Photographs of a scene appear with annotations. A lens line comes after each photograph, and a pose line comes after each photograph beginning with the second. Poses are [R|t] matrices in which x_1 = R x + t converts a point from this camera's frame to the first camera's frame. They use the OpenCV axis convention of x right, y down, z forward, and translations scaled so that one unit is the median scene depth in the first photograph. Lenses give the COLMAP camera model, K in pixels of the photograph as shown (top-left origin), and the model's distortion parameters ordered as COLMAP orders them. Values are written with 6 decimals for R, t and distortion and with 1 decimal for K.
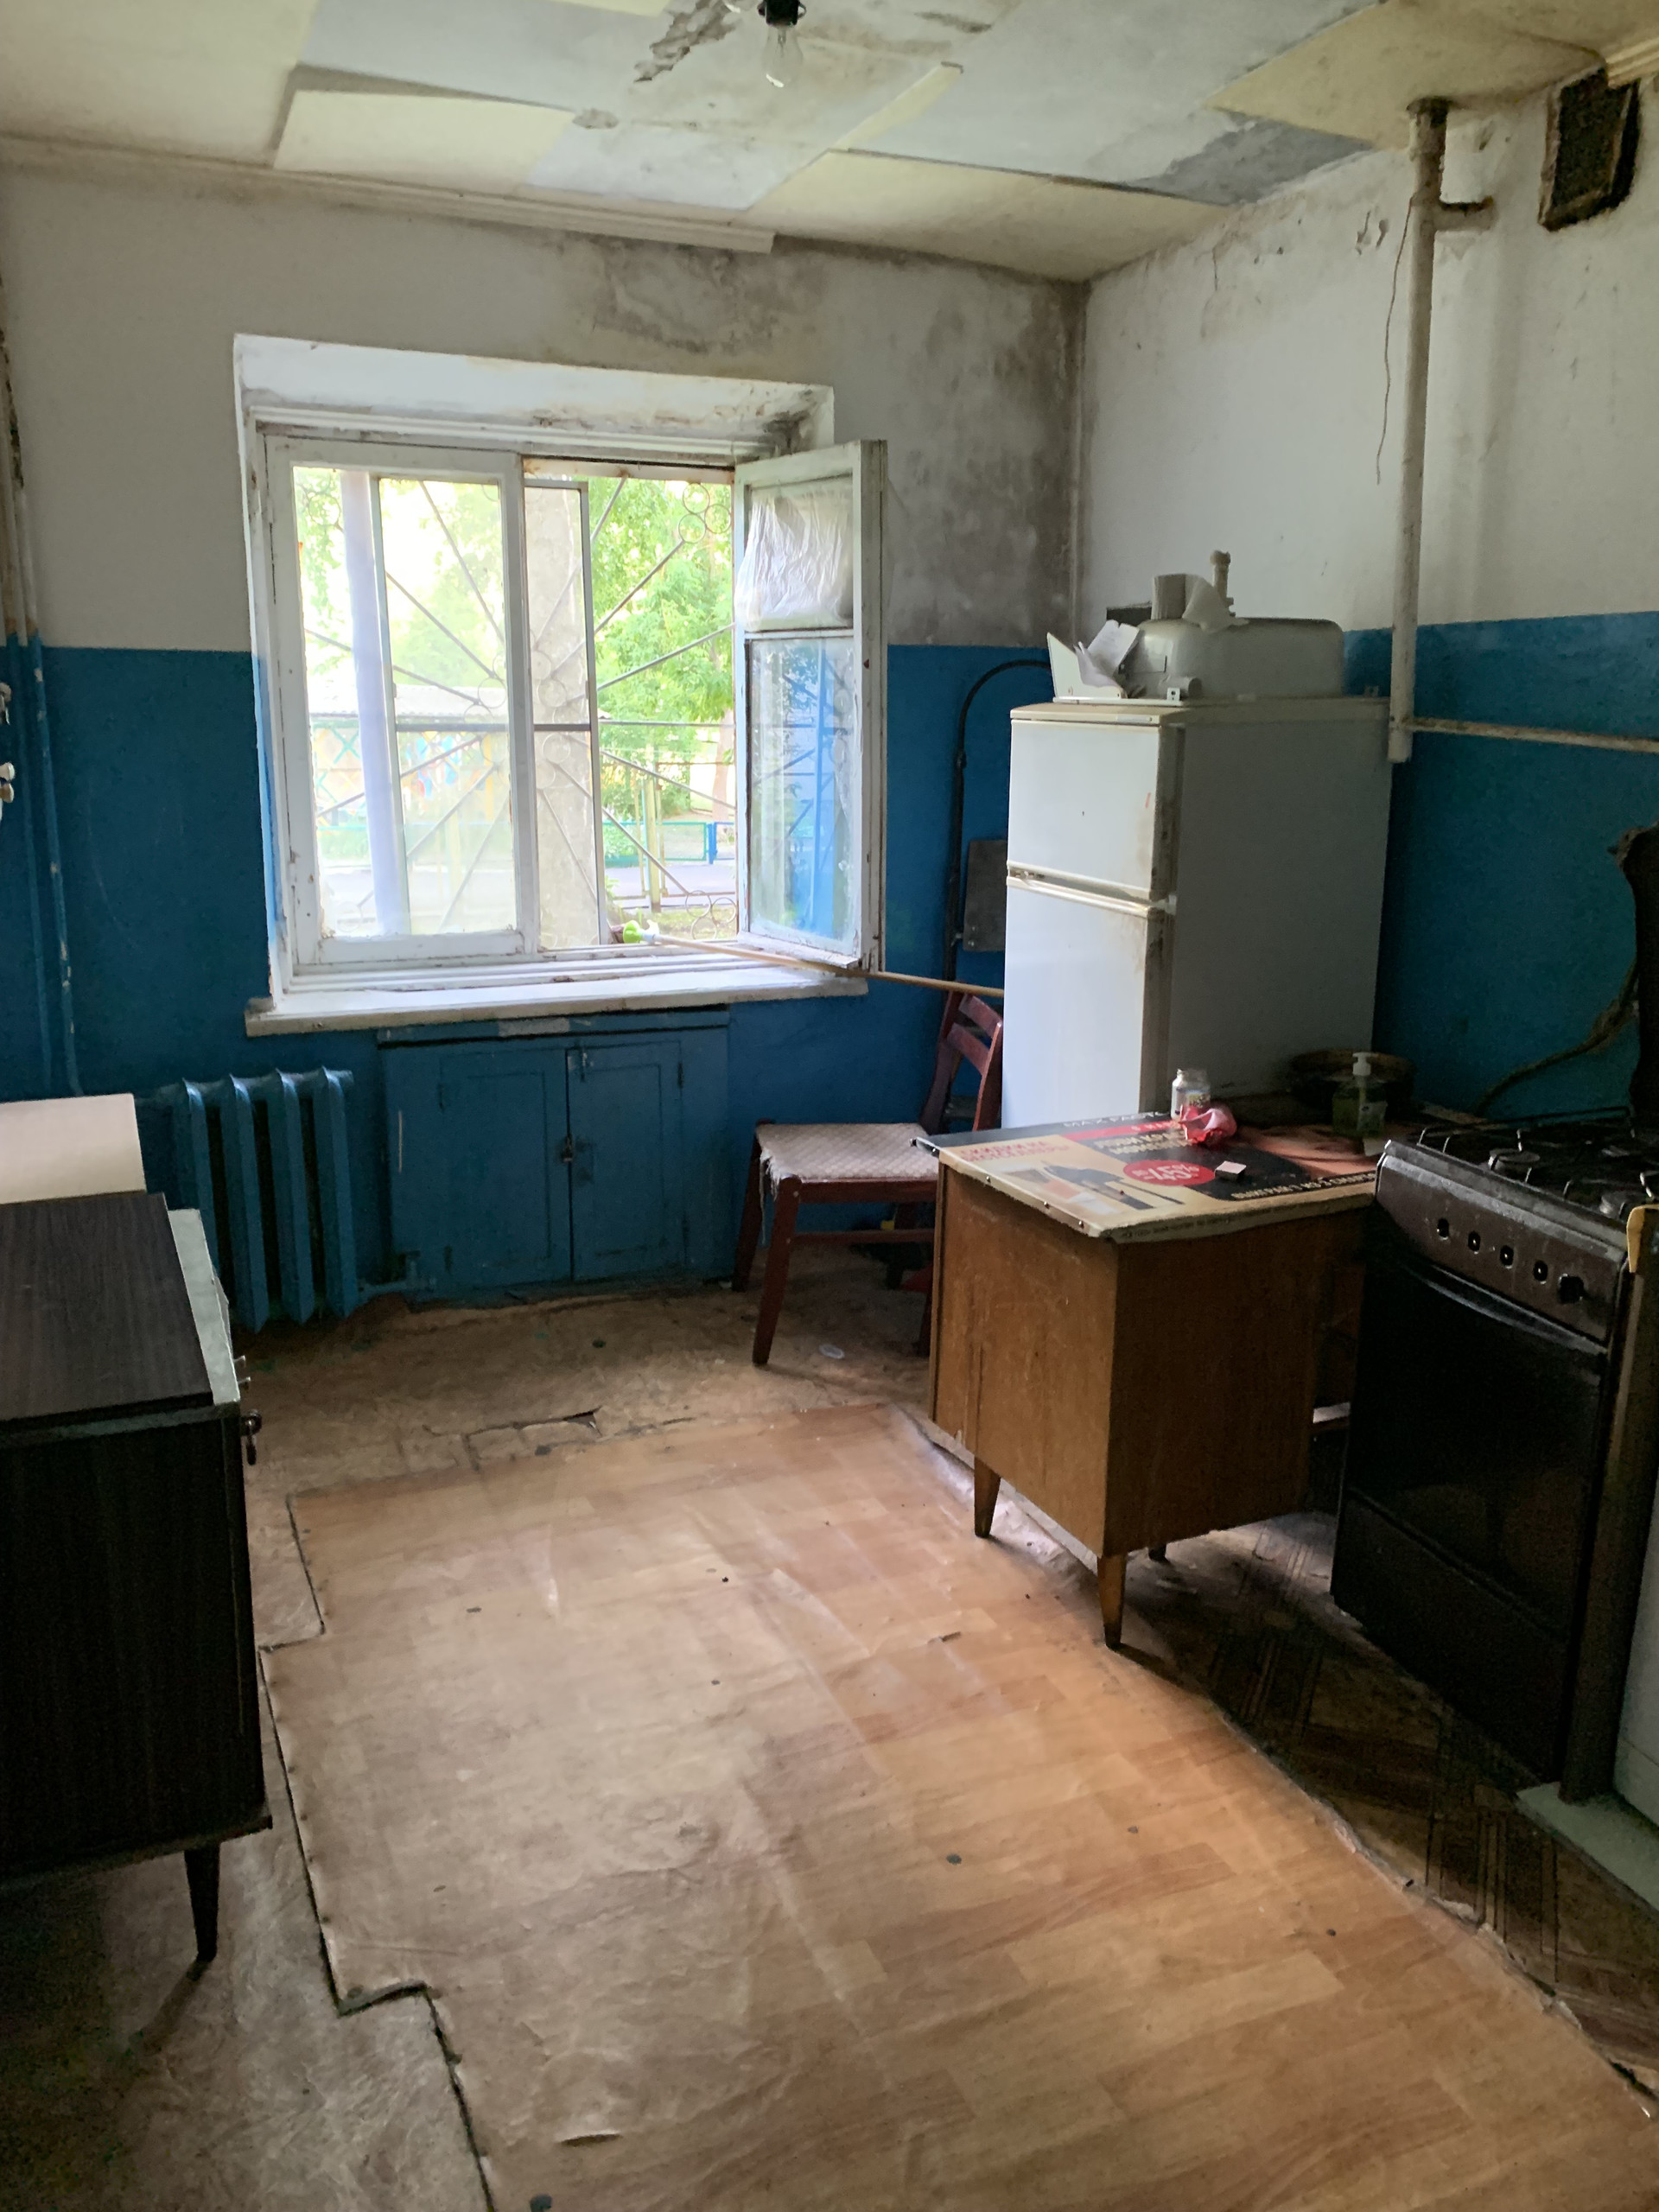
lens RADIAL K [[1698.9, 0, 834.5], [0, 1698.9, 1099.6], [0, 0, 1]] dist [0.042234, -0.054999]
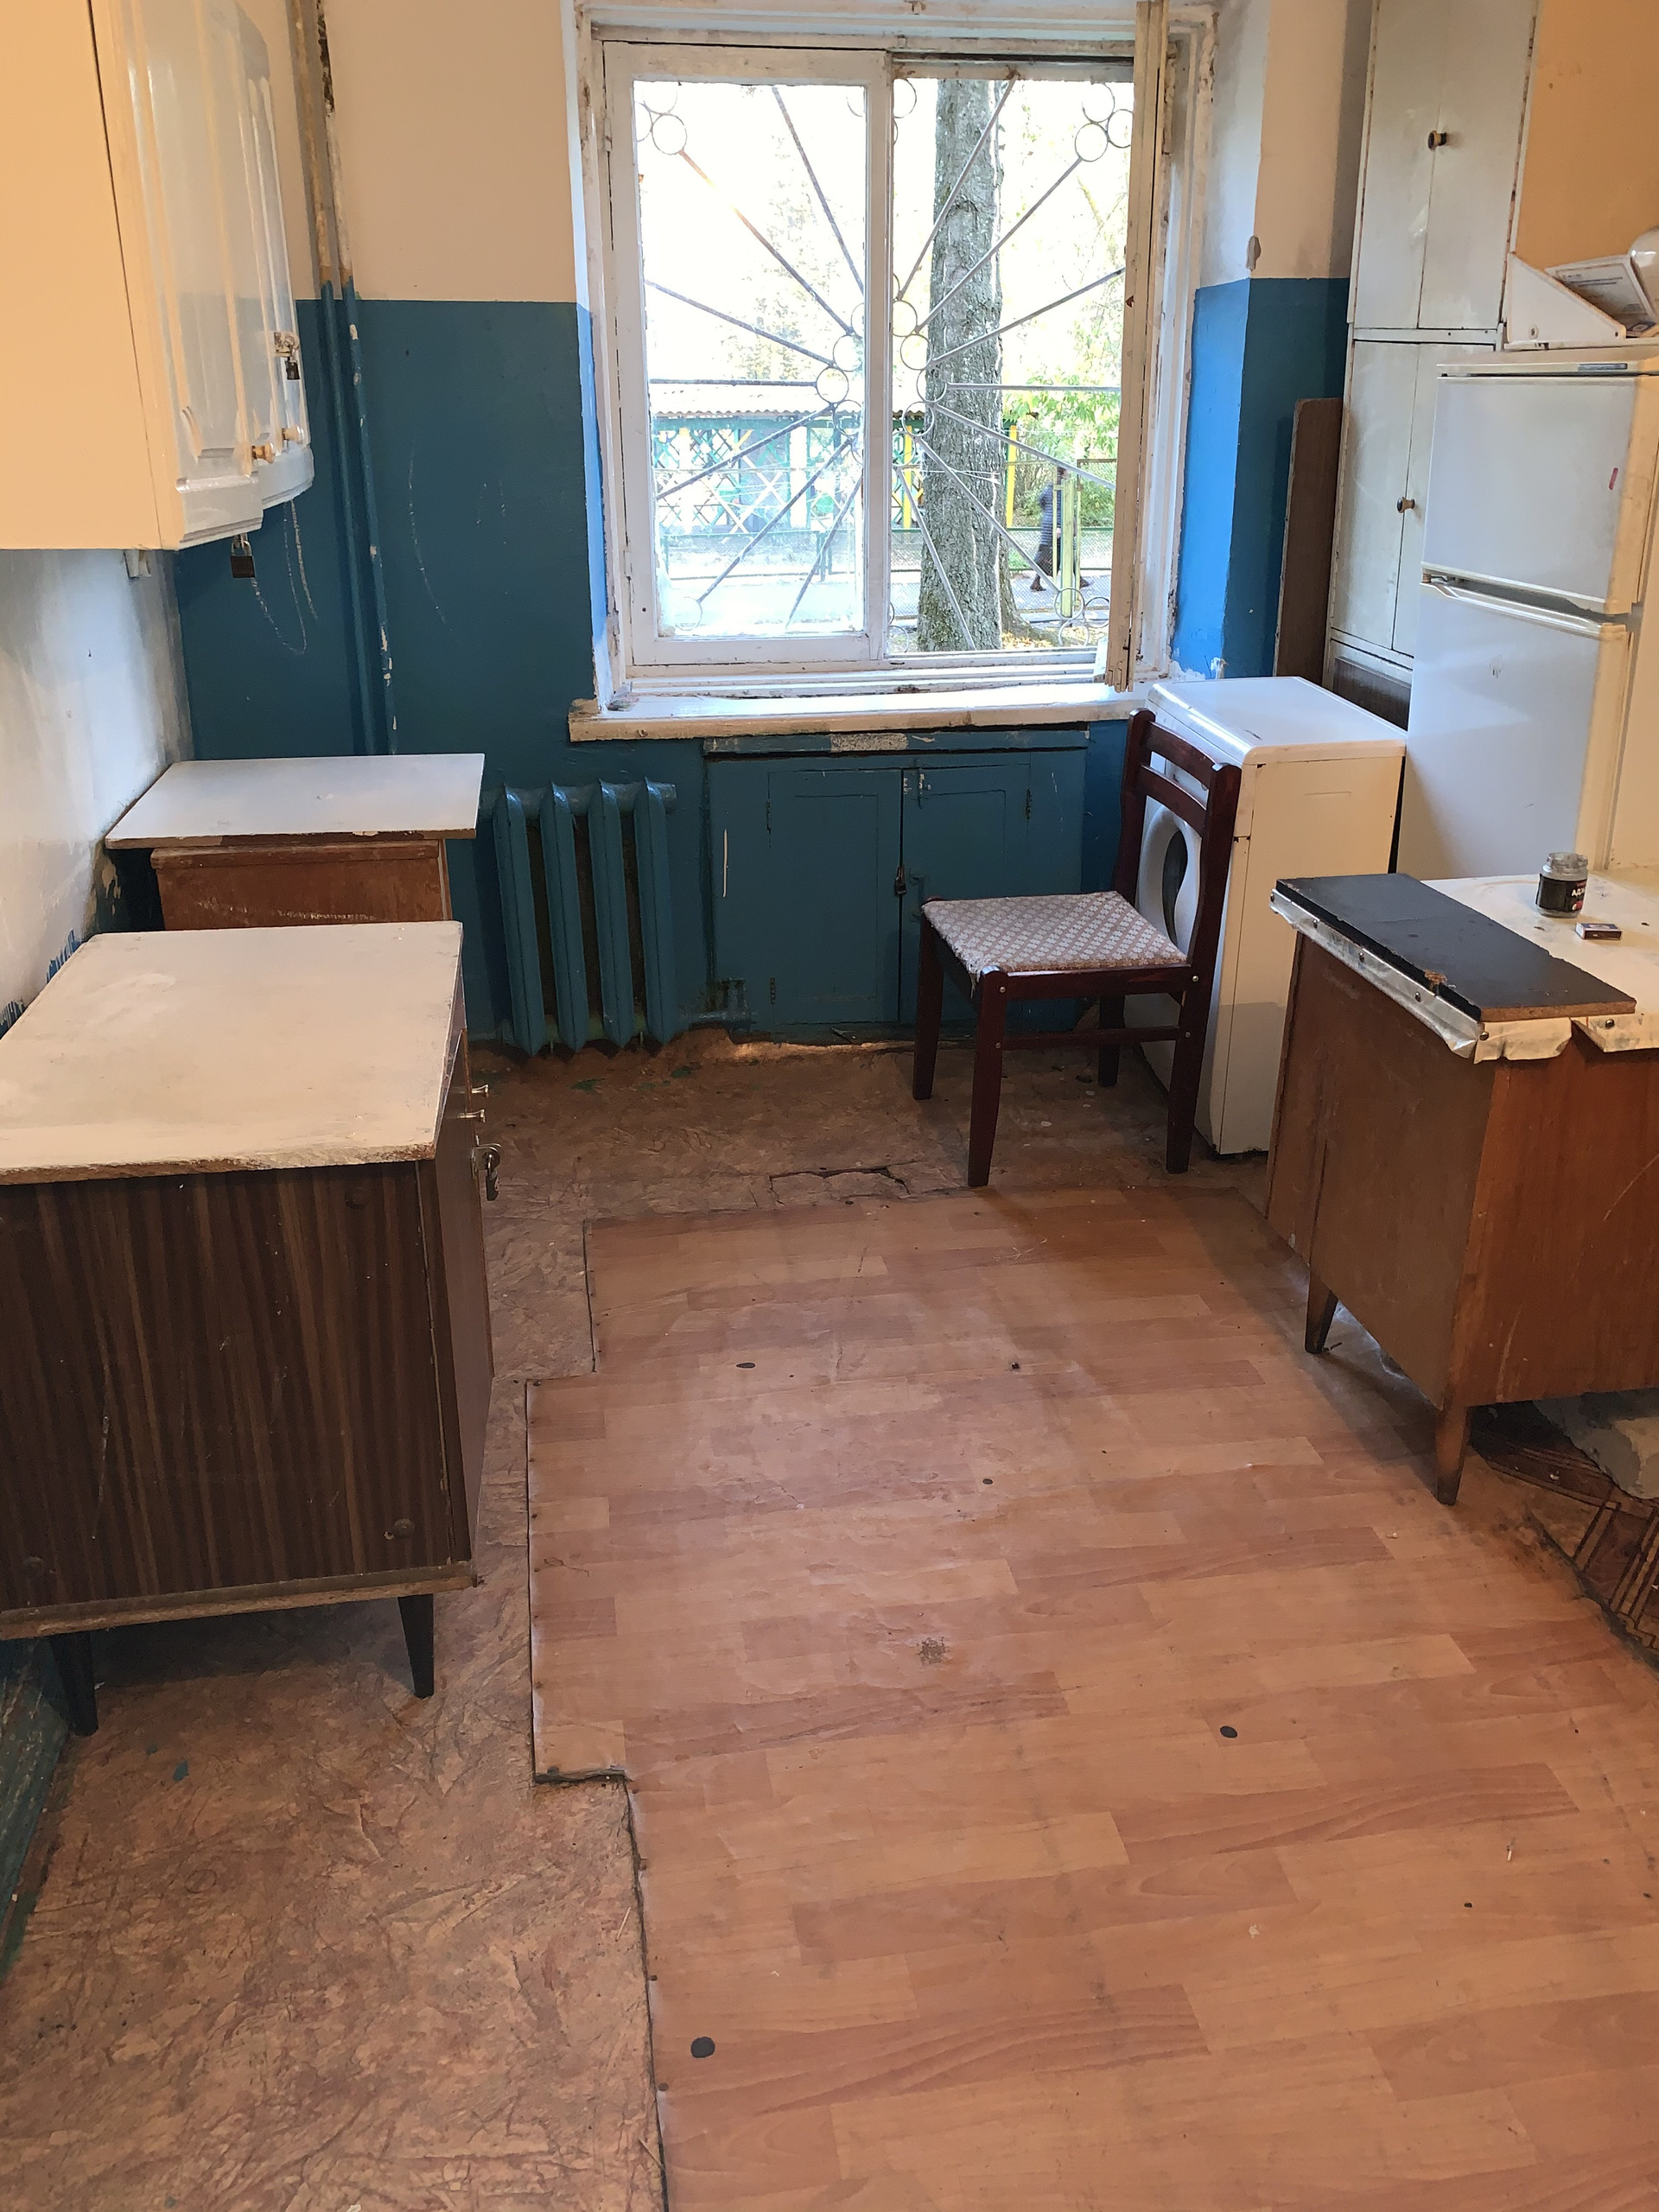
lens RADIAL K [[1698.9, 0, 814.0], [0, 1698.9, 1116.4], [0, 0, 1]] dist [0.042234, -0.054999]
pose [[0.969532, 0.083990, -0.230118, 0.023797], [-0.045265, 0.984633, 0.168667, 0.002573], [0.240748, -0.153111, 0.958435, 0.104695]]
